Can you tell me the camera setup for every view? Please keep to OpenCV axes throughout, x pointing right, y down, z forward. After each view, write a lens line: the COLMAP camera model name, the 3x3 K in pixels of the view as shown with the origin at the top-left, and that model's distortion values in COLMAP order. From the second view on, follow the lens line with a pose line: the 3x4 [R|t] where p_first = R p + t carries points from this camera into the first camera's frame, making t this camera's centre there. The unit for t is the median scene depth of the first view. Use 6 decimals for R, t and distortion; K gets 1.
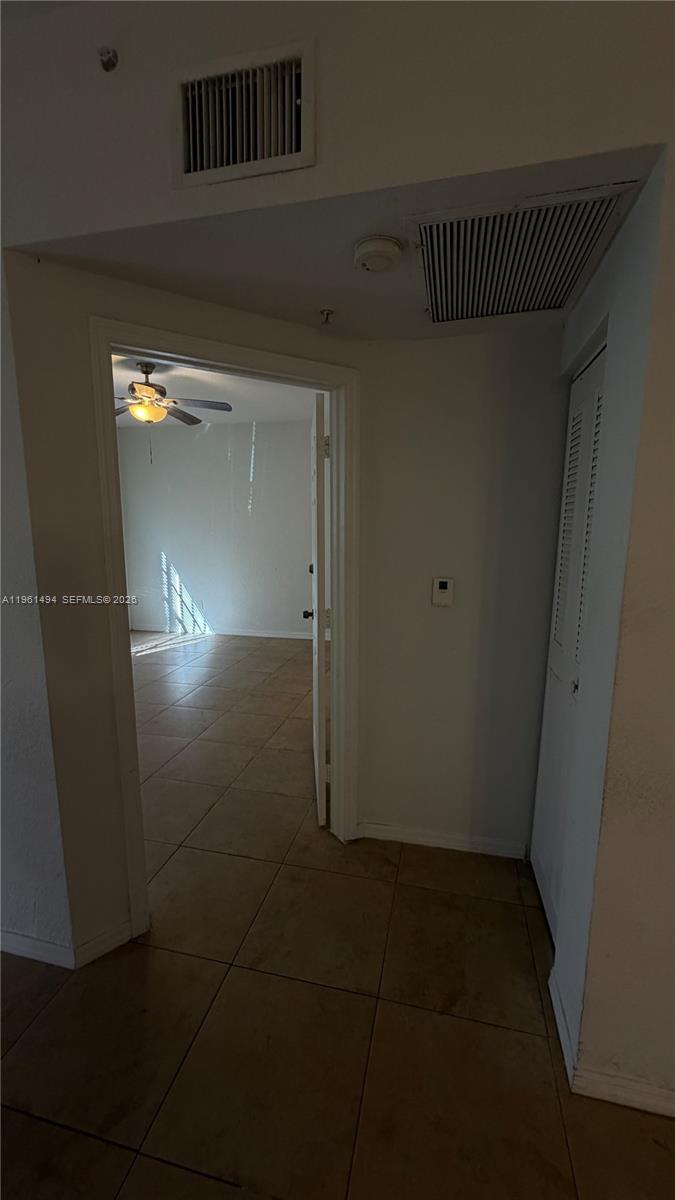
lens RADIAL K [[477.7, 0, 339.0], [0, 477.7, 596.1], [0, 0, 1]] dist [0.000771, -0.000105]
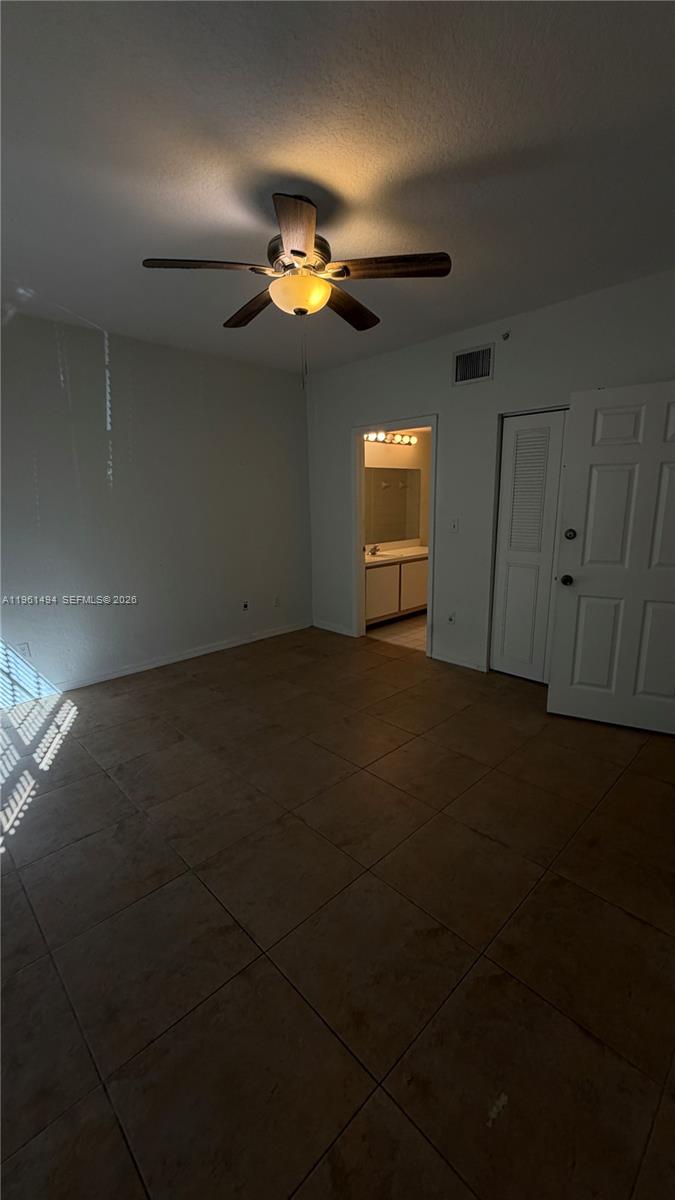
lens RADIAL K [[477.7, 0, 339.0], [0, 477.7, 596.1], [0, 0, 1]] dist [0.000771, -0.000105]
pose [[0.537926, -0.184681, 0.822514, -0.532668], [0.149774, 0.981122, 0.122341, -0.056018], [-0.829580, 0.057381, 0.555431, 0.391502]]
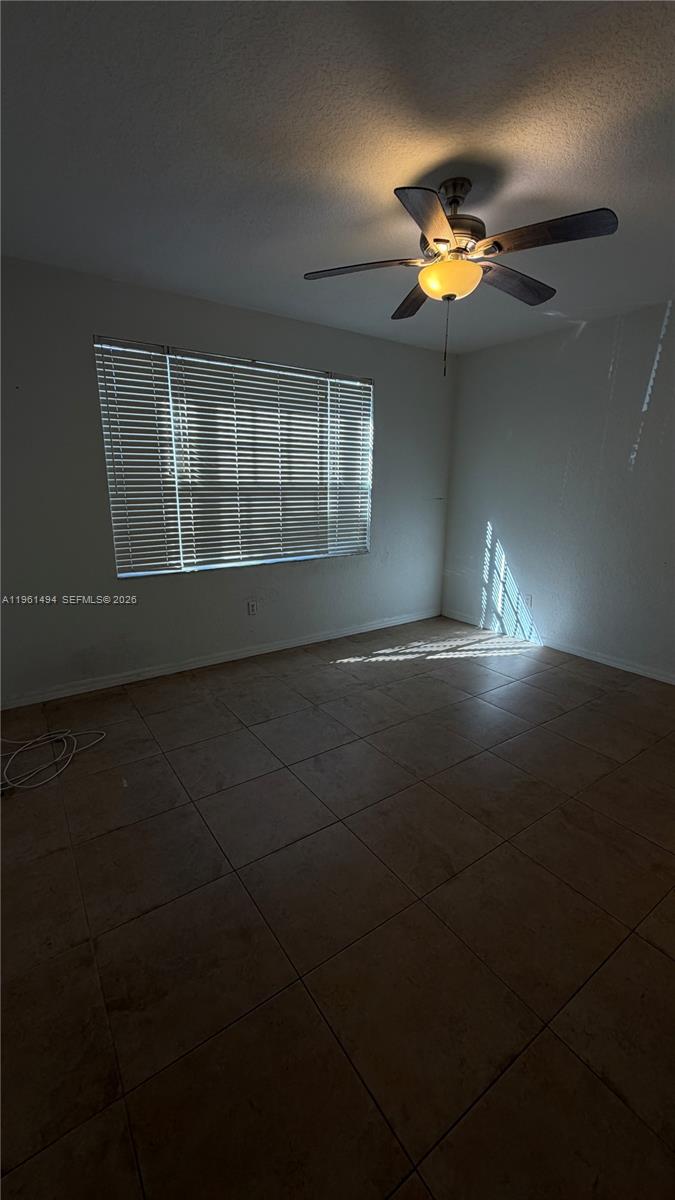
lens RADIAL K [[477.7, 0, 339.0], [0, 477.7, 596.1], [0, 0, 1]] dist [0.000771, -0.000105]
pose [[0.743480, 0.161490, -0.648968, -0.042019], [-0.109473, 0.986705, 0.120117, -0.042090], [0.659737, -0.018260, 0.751274, 0.285495]]
